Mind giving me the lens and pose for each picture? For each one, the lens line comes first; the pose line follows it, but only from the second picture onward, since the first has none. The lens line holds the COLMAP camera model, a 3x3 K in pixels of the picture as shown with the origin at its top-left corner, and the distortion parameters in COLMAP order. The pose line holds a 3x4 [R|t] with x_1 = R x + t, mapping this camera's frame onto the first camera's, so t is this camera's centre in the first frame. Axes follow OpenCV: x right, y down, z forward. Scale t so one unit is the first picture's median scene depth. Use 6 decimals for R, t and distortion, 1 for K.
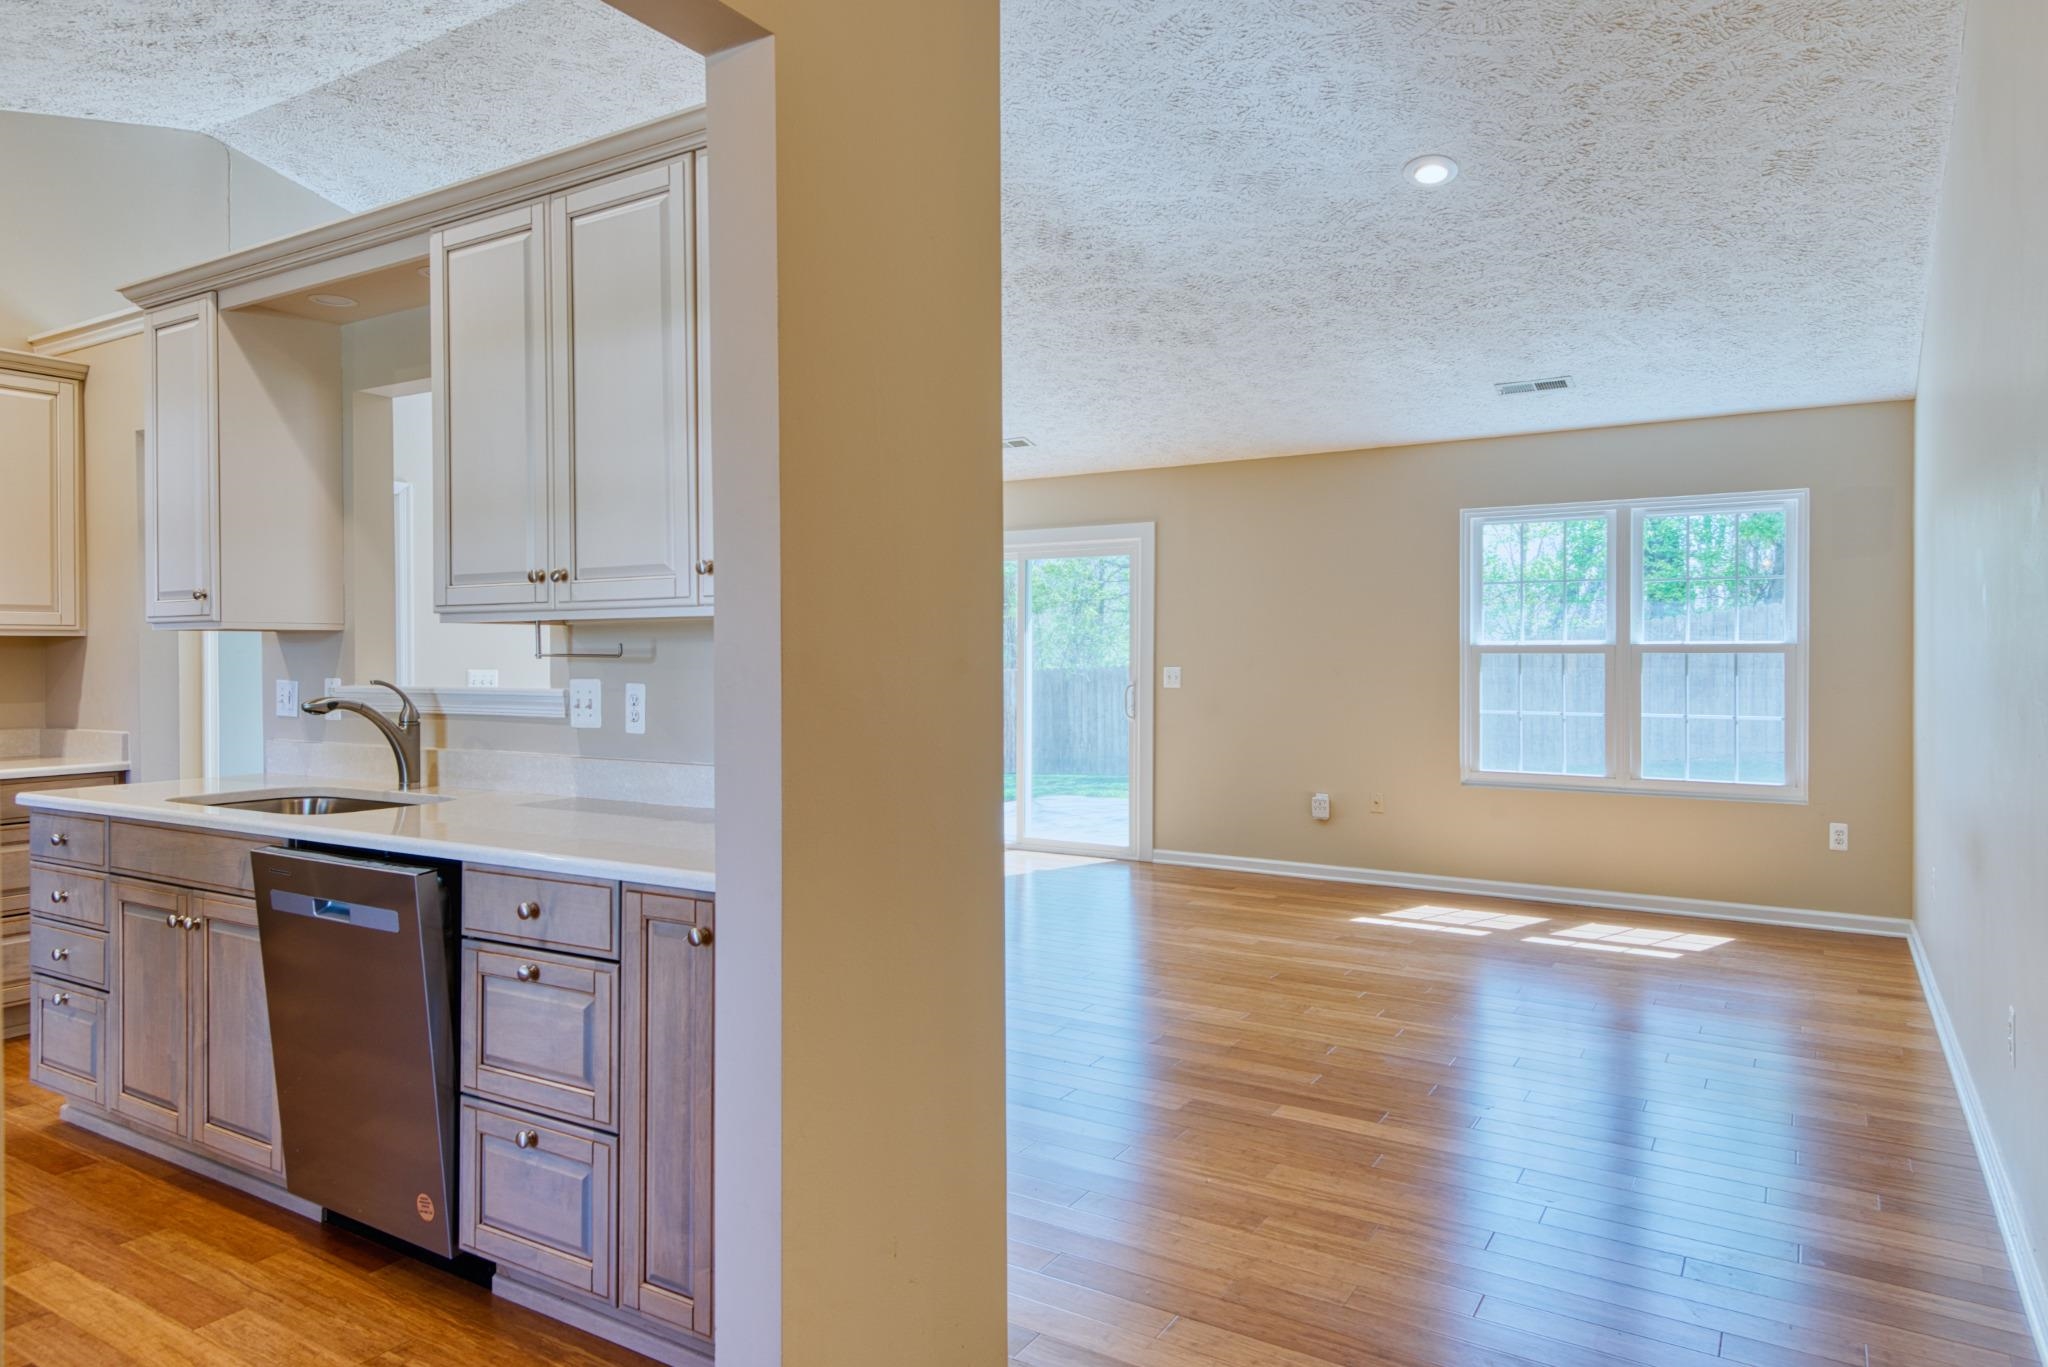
lens RADIAL K [[1217.2, 0, 1057.4], [0, 1217.2, 657.6], [0, 0, 1]] dist [0.043219, -0.017755]
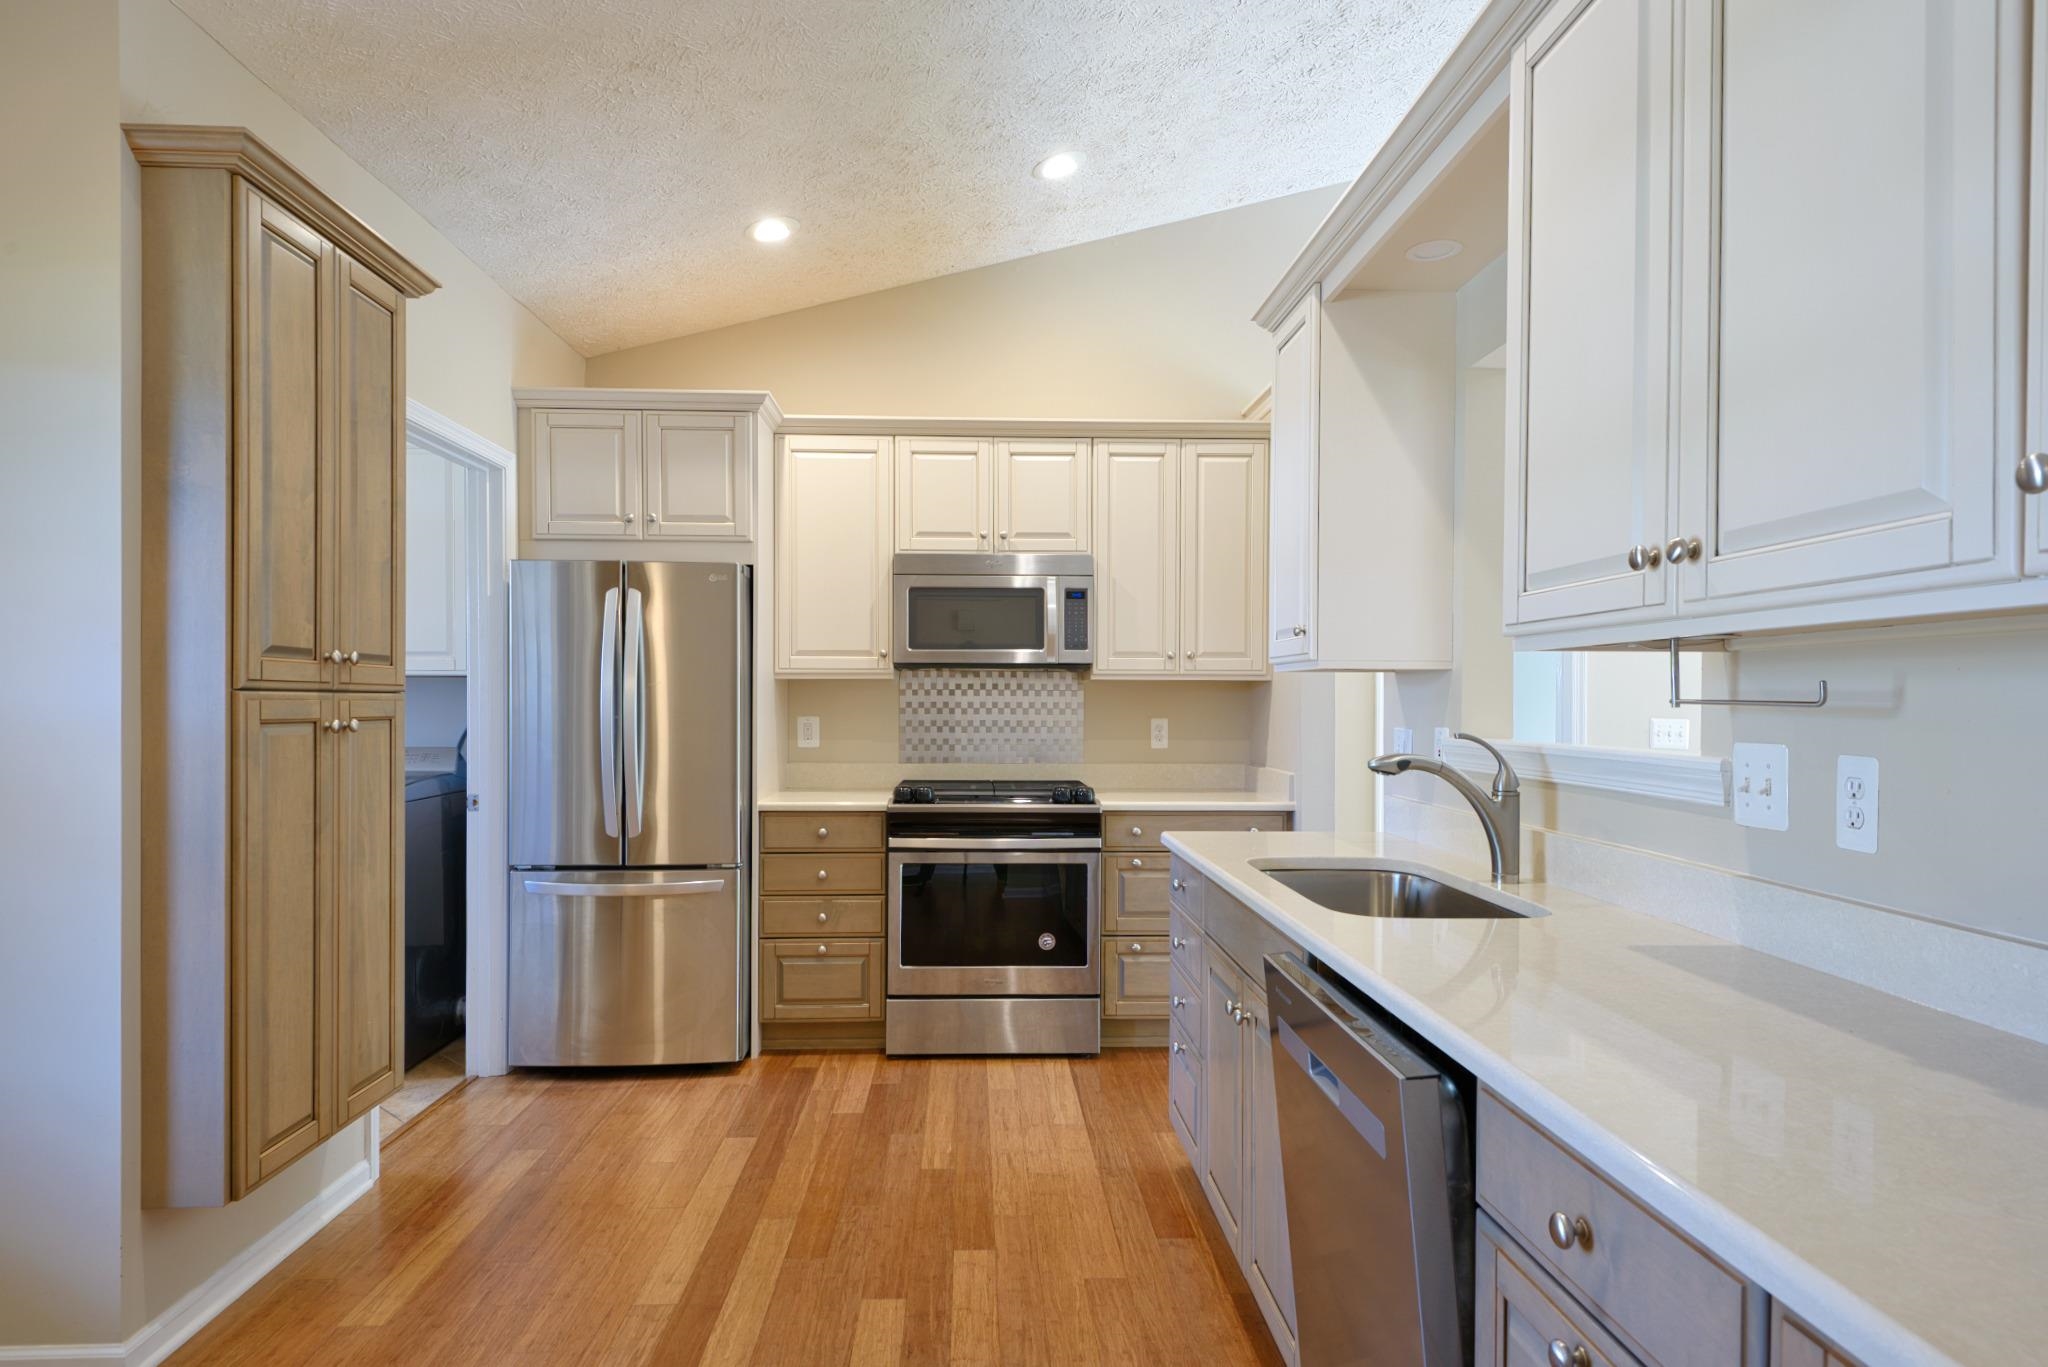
lens RADIAL K [[1139.6, 0, 1019.8], [0, 1139.6, 707.1], [0, 0, 1]] dist [0.028149, -0.019316]
pose [[0.551773, 0.011728, -0.833912, -0.110951], [-0.008467, 0.999928, 0.008461, -0.001058], [0.833951, 0.002392, 0.551833, 0.360030]]
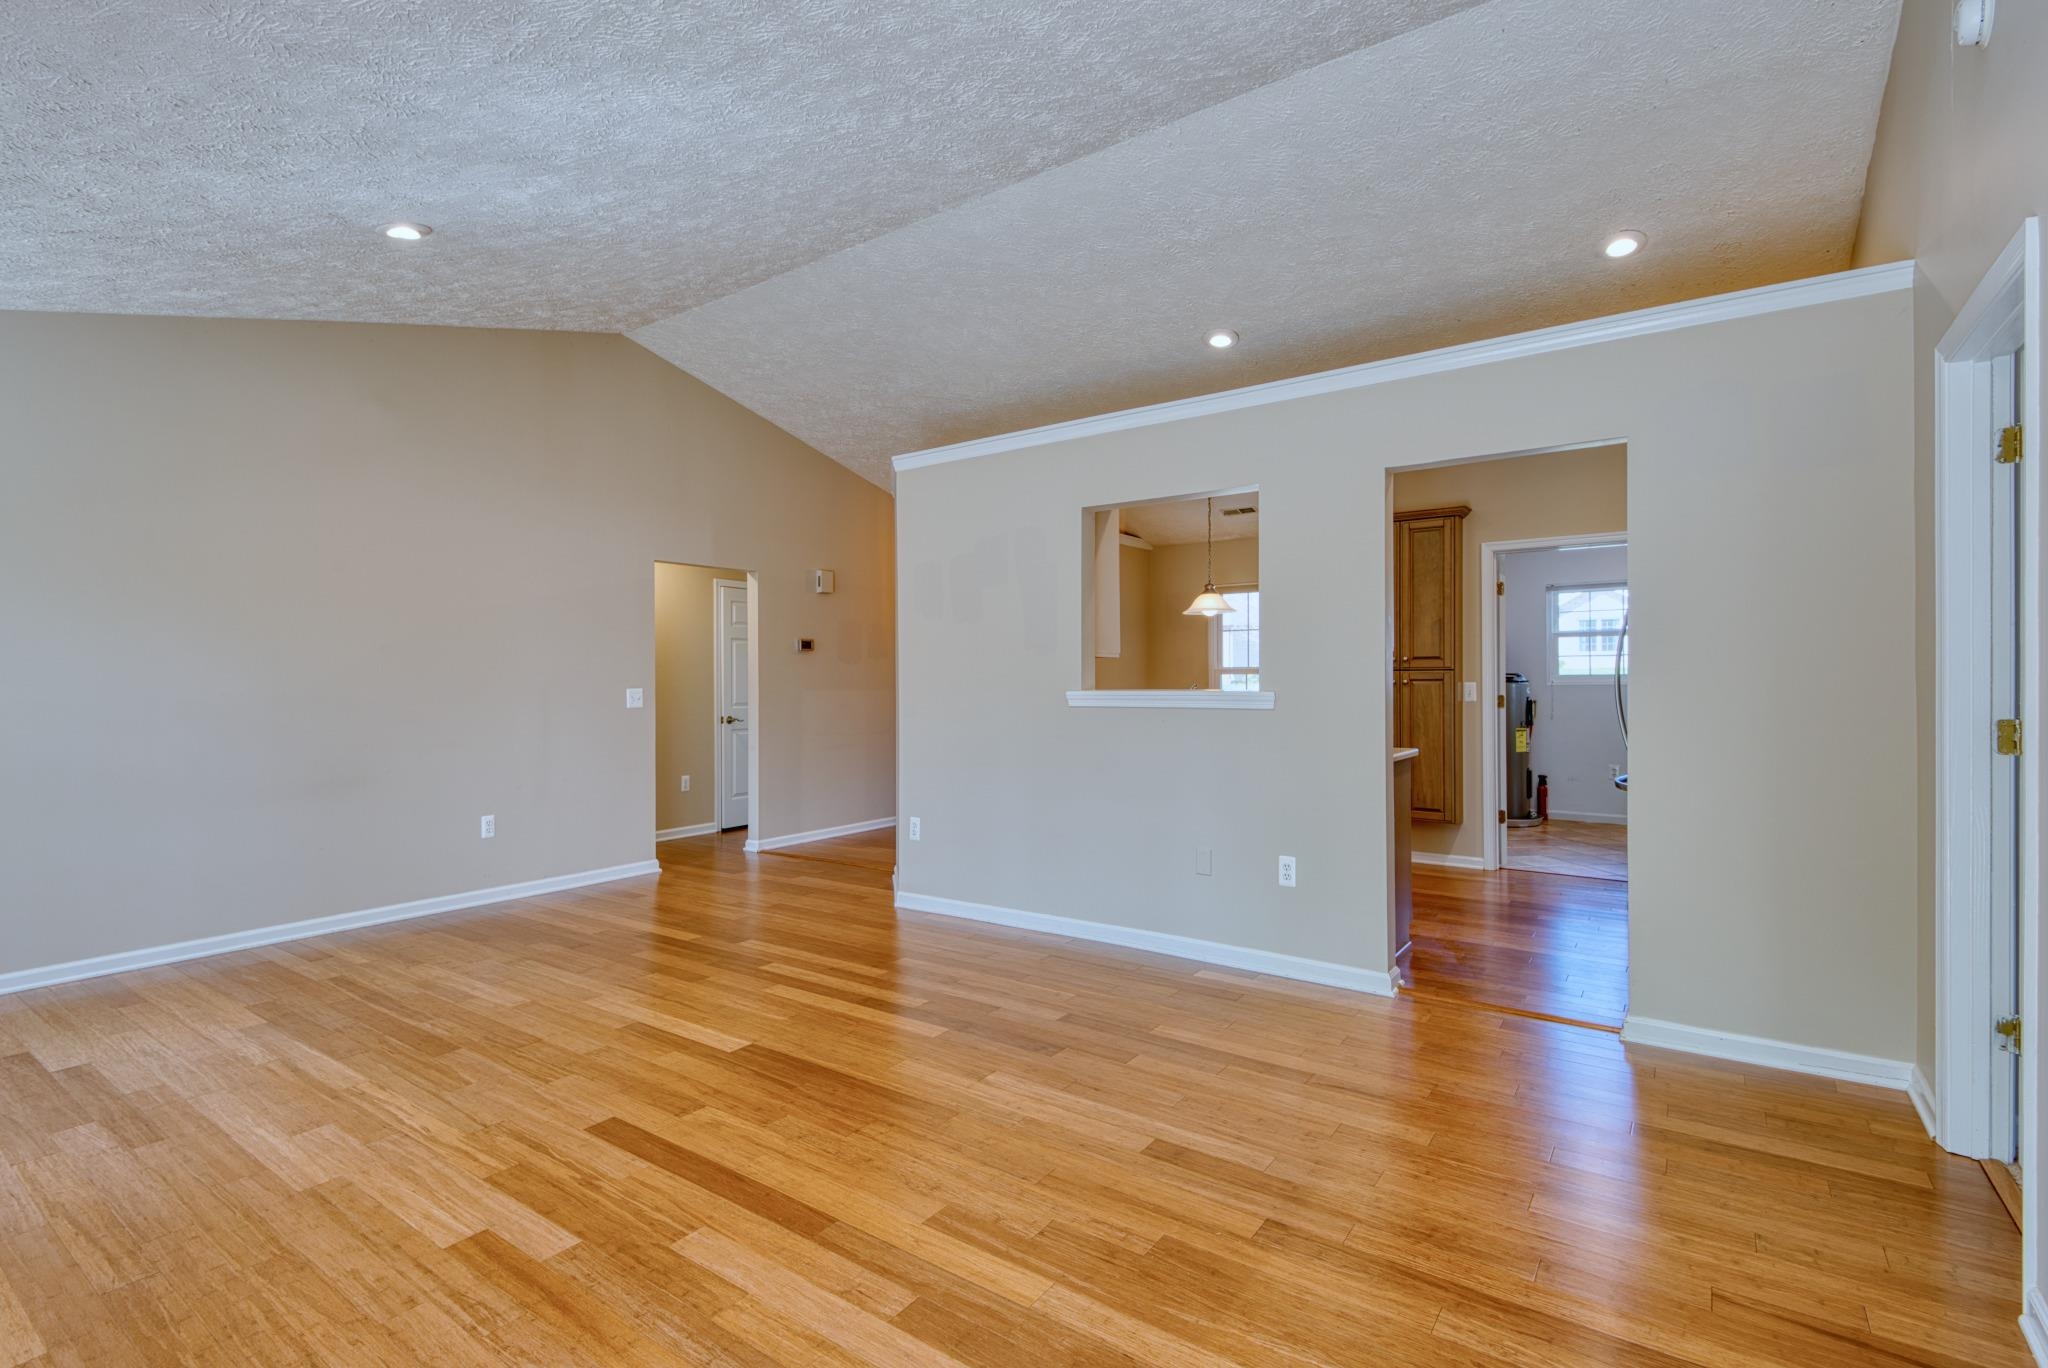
lens RADIAL K [[951.1, 0, 1018.6], [0, 951.1, 680.7], [0, 0, 1]] dist [0.015770, -0.009230]
pose [[-0.997553, 0.008085, 0.069452, -0.356261], [0.008298, 0.999962, 0.002789, 0.006928], [-0.069427, 0.003359, -0.997581, 2.212572]]
